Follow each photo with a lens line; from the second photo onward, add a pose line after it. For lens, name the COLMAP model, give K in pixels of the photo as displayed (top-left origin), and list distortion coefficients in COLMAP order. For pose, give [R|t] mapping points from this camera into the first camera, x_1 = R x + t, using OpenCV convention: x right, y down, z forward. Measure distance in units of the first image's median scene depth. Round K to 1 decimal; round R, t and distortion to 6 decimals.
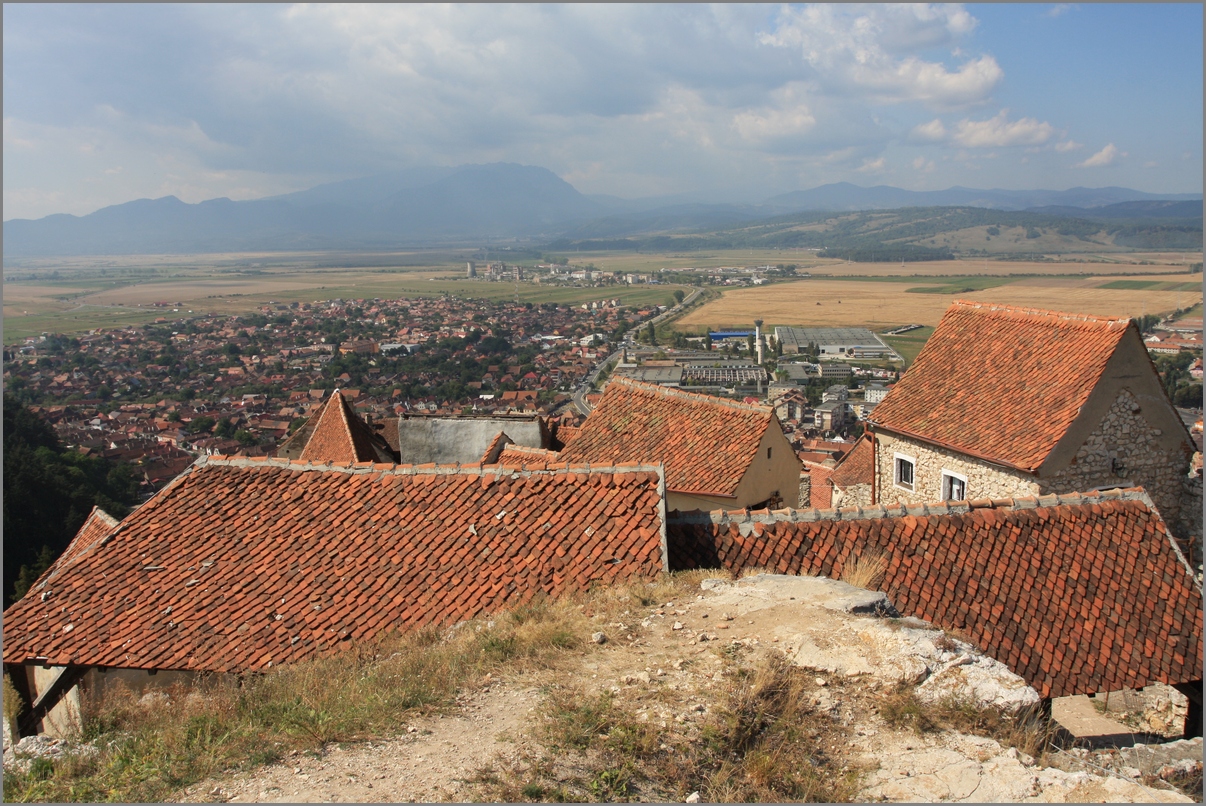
lens RADIAL K [[946.1, 0, 605.2], [0, 946.1, 404.4], [0, 0, 1]] dist [-0.097414, 0.065026]
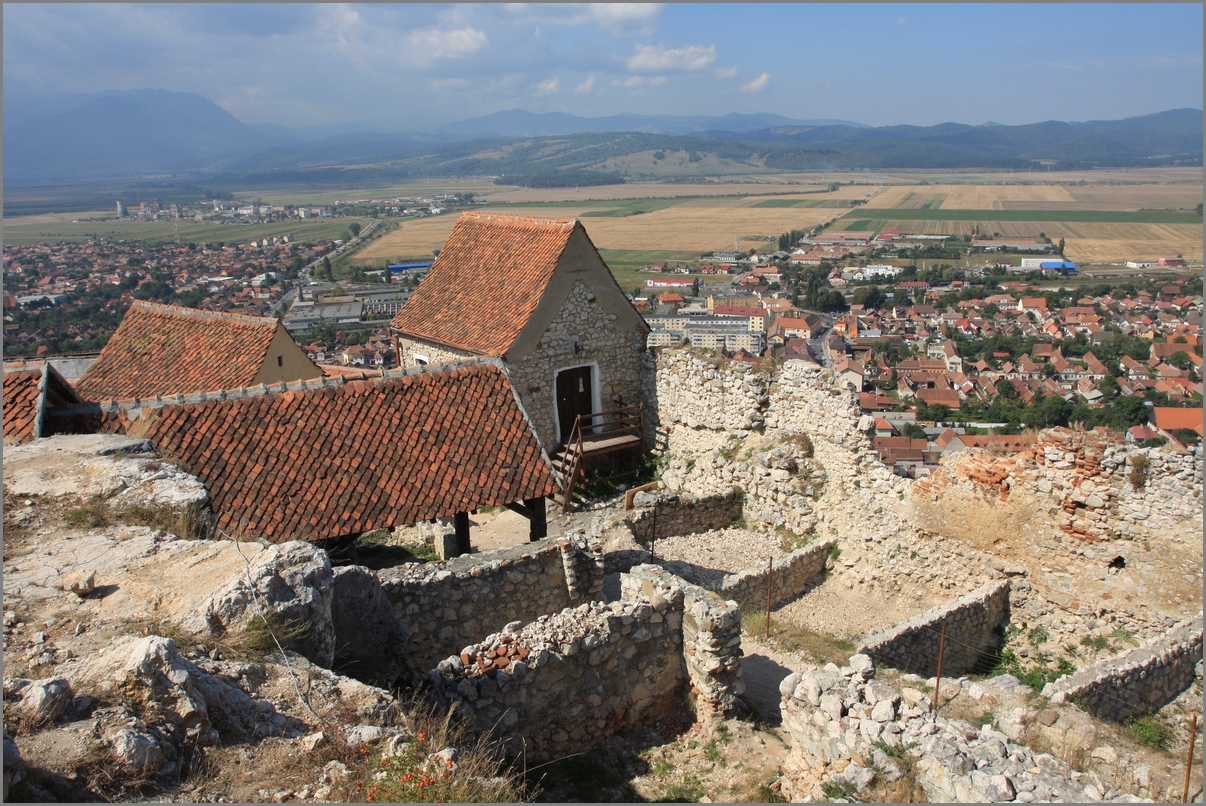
lens RADIAL K [[946.1, 0, 605.2], [0, 946.1, 404.4], [0, 0, 1]] dist [-0.097414, 0.065026]
pose [[0.945530, -0.088986, 0.313136, 0.206325], [0.065852, 0.994311, 0.083718, 0.039565], [-0.318805, -0.058537, 0.946011, -0.143635]]
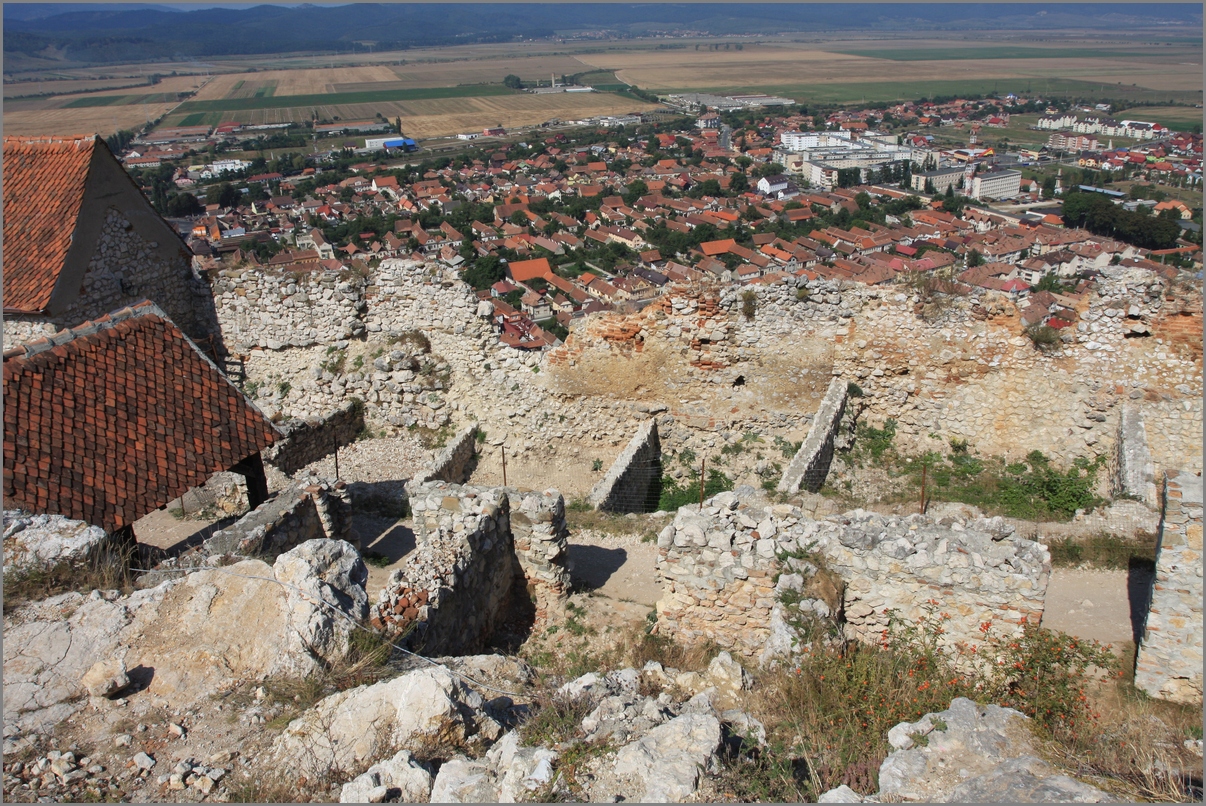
lens RADIAL K [[946.1, 0, 605.2], [0, 946.1, 404.4], [0, 0, 1]] dist [-0.097414, 0.065026]
pose [[0.539735, -0.315922, 0.780307, 0.010432], [0.164261, 0.948618, 0.270448, 0.002779], [-0.825654, -0.017796, 0.563896, 0.000371]]
